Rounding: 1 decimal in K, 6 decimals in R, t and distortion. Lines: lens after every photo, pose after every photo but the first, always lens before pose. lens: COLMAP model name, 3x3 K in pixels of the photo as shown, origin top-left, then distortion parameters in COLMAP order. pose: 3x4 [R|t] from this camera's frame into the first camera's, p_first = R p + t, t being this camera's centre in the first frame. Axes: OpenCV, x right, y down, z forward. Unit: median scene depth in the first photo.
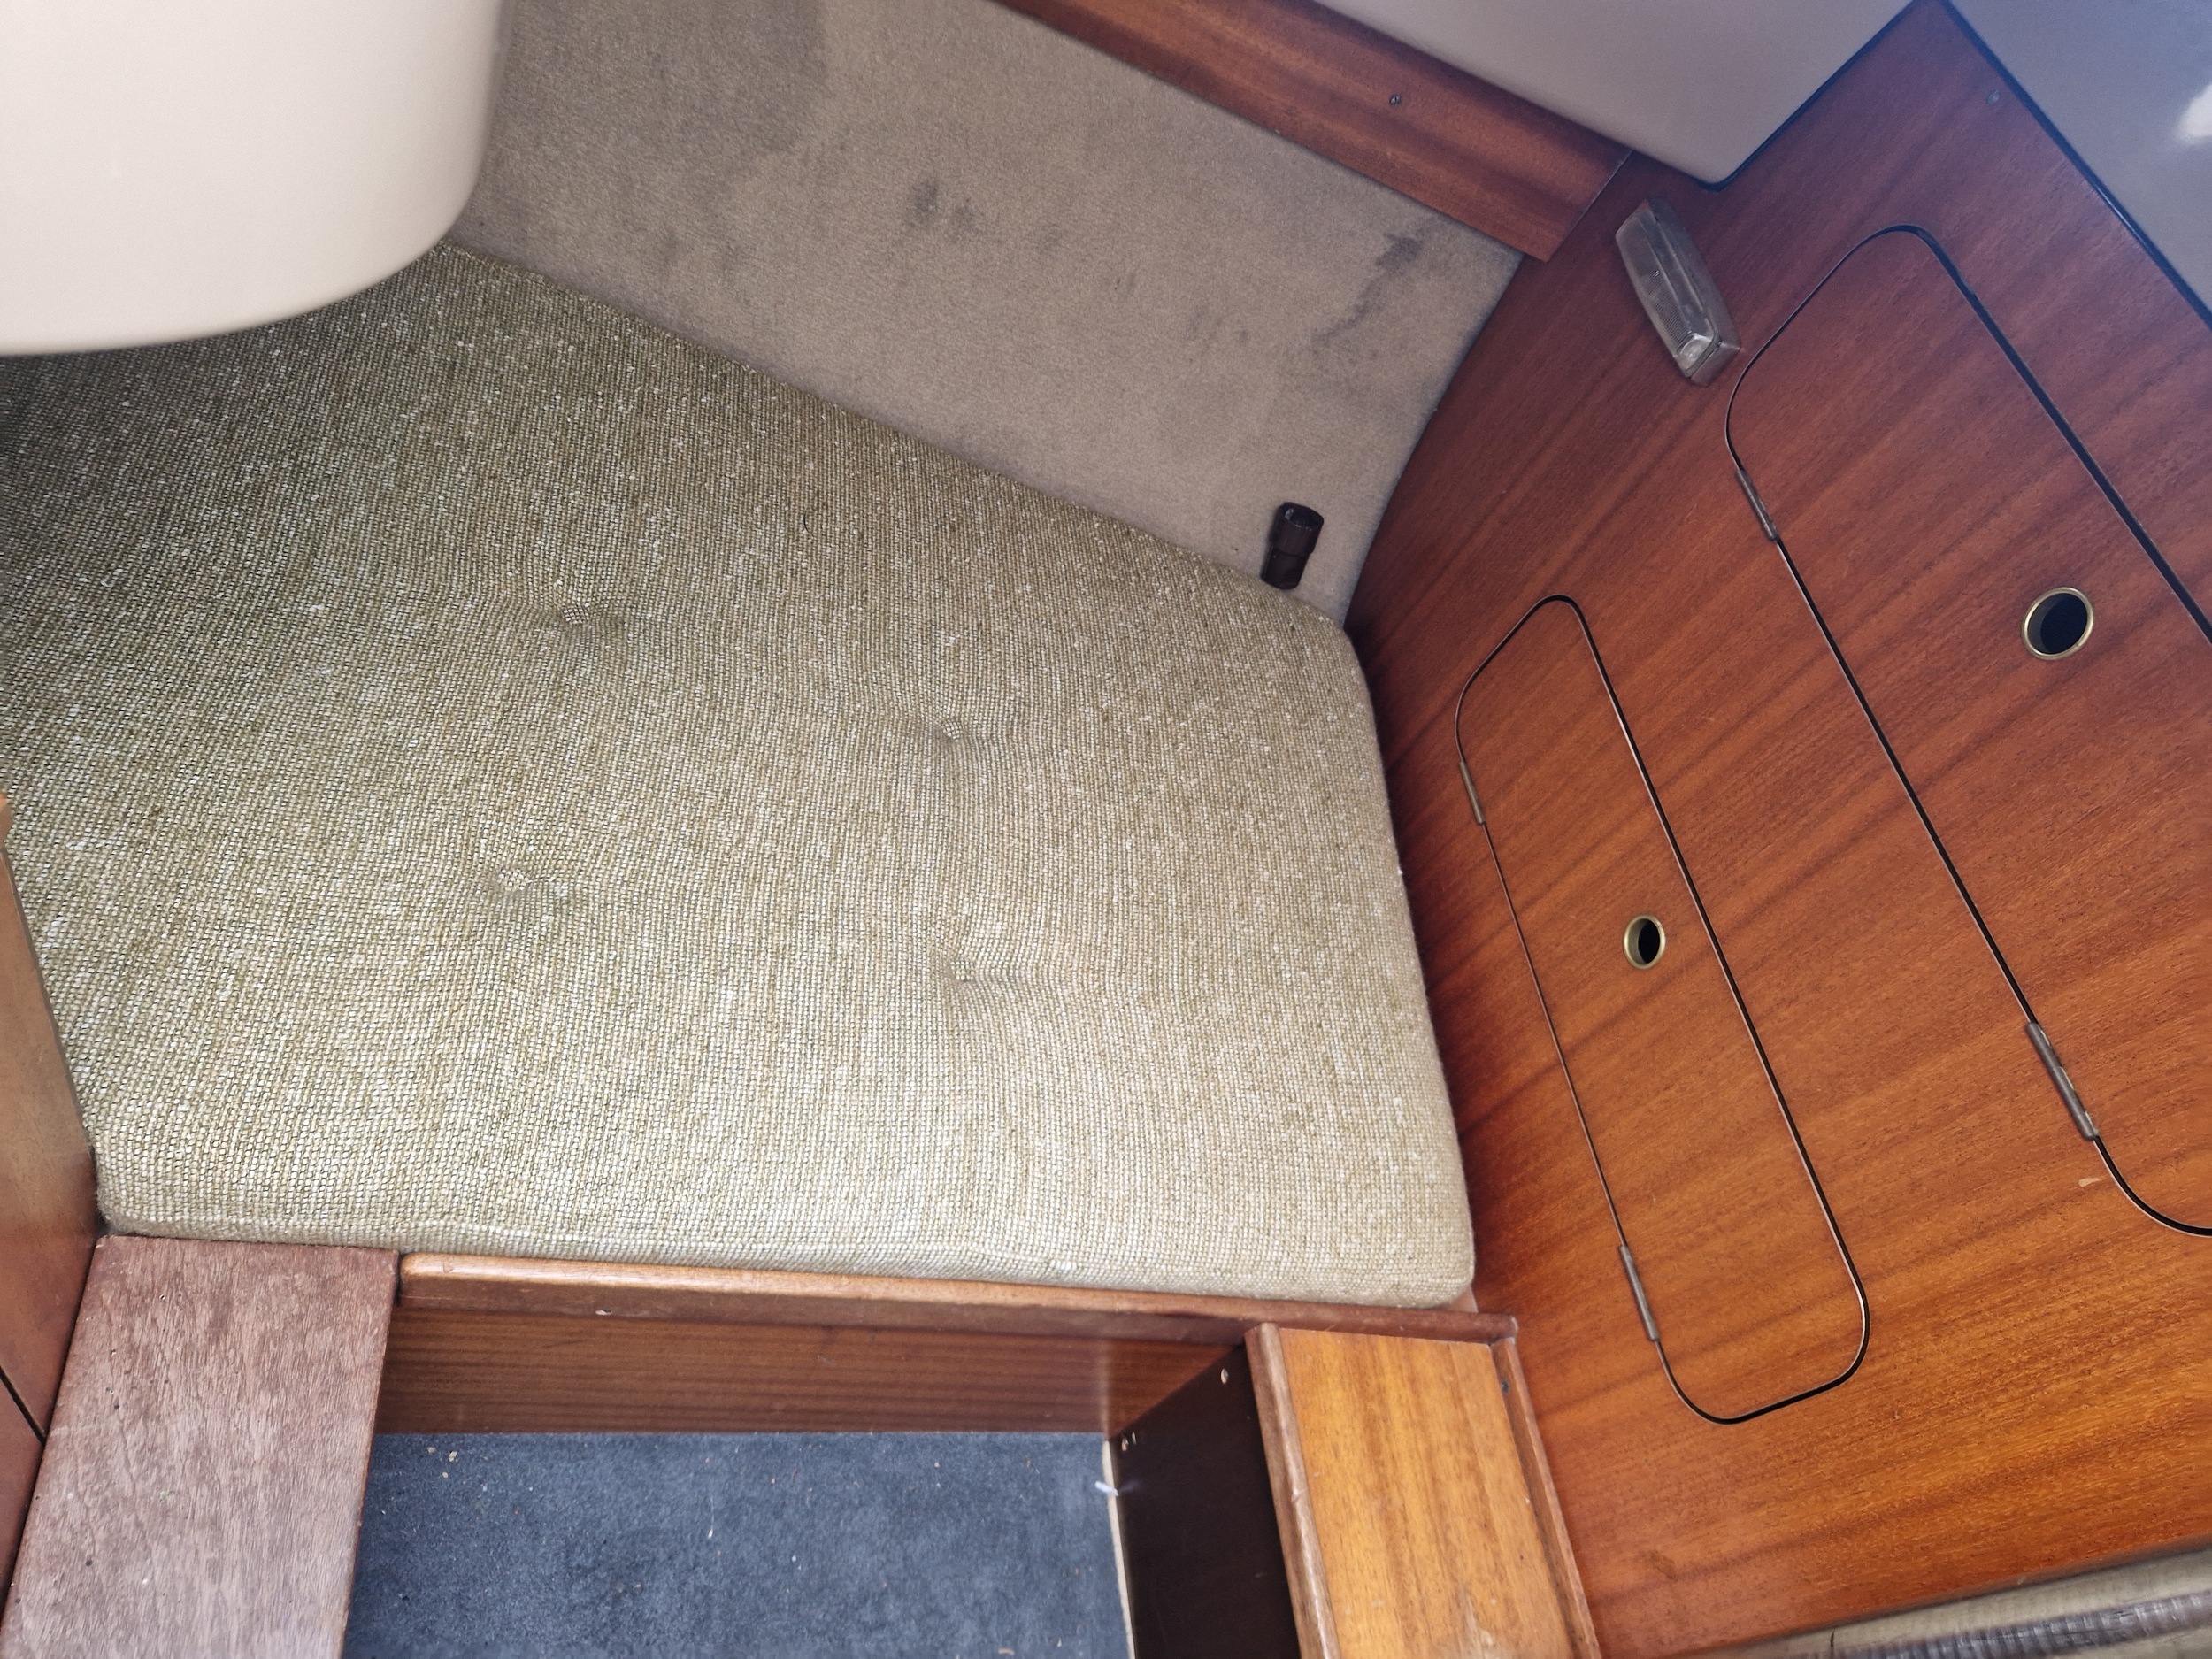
lens RADIAL K [[1460.9, 0, 1123.9], [0, 1460.9, 811.6], [0, 0, 1]] dist [0.058157, -0.042518]
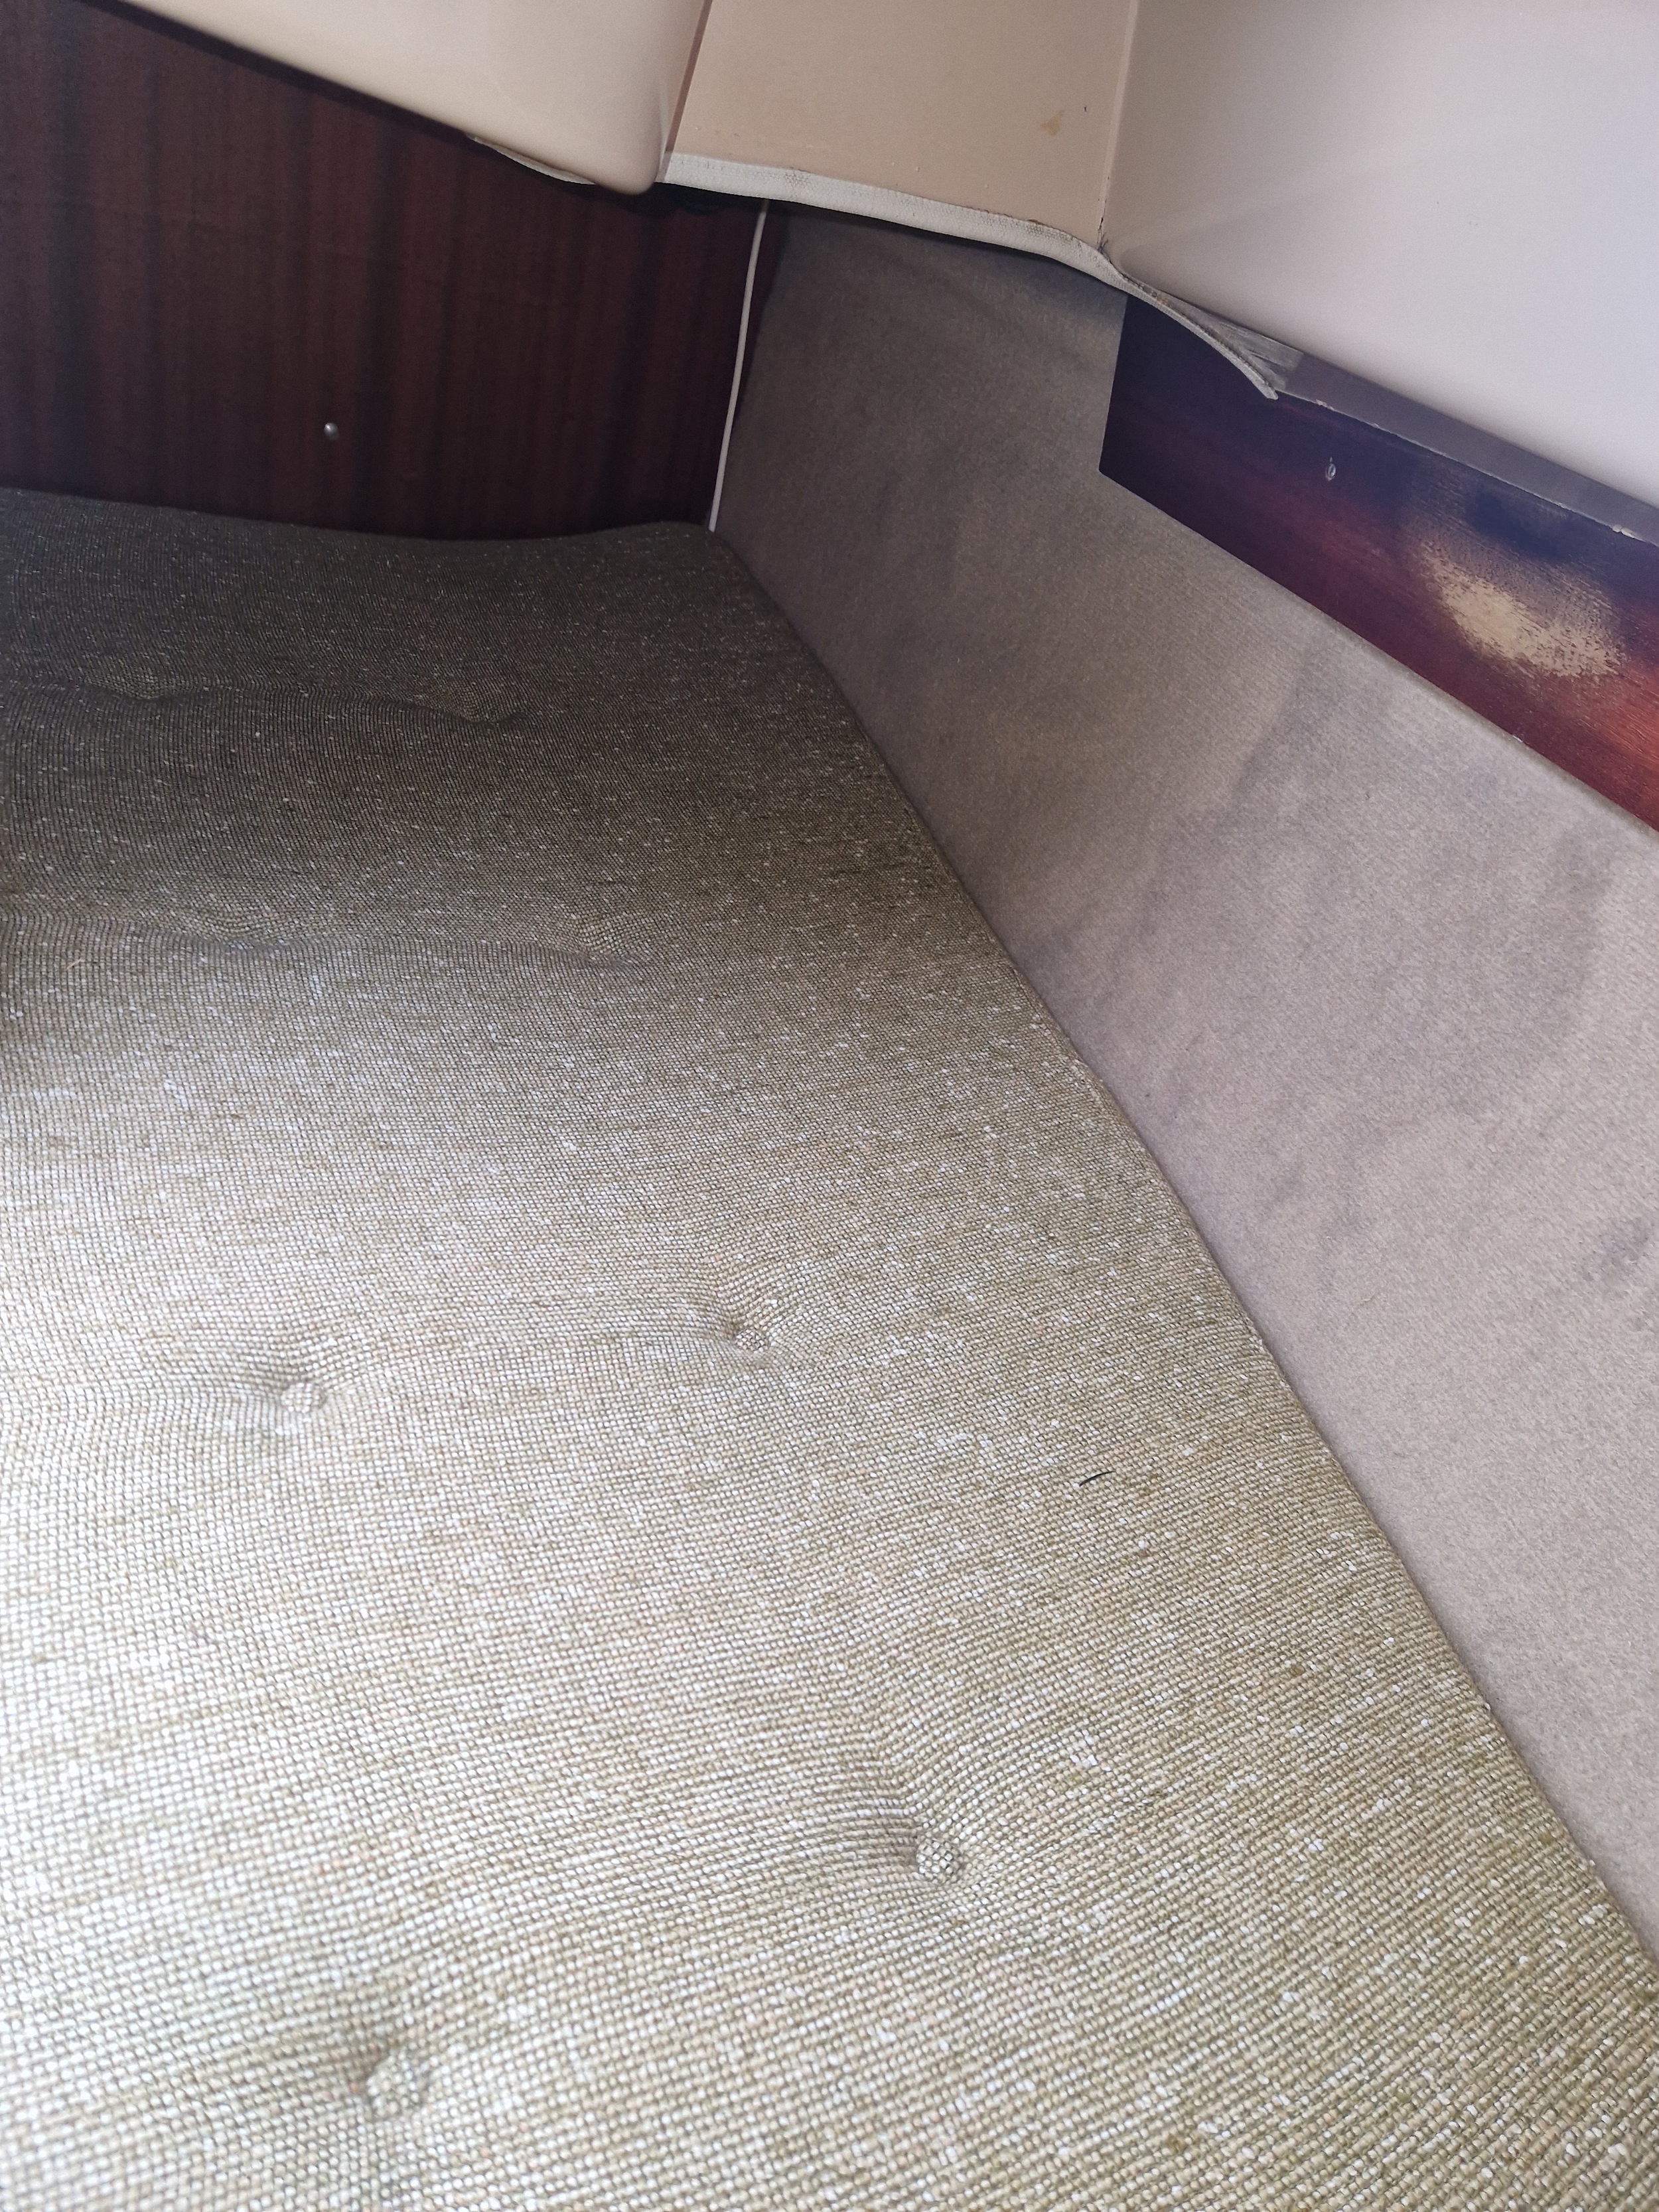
lens RADIAL K [[1460.8, 0, 824.8], [0, 1460.8, 1110.4], [0, 0, 1]] dist [0.058157, -0.042518]
pose [[0.405646, 0.254648, -0.877842, 0.281520], [-0.774019, 0.606523, -0.181727, -0.100025], [0.486154, 0.753183, 0.443136, 0.608770]]
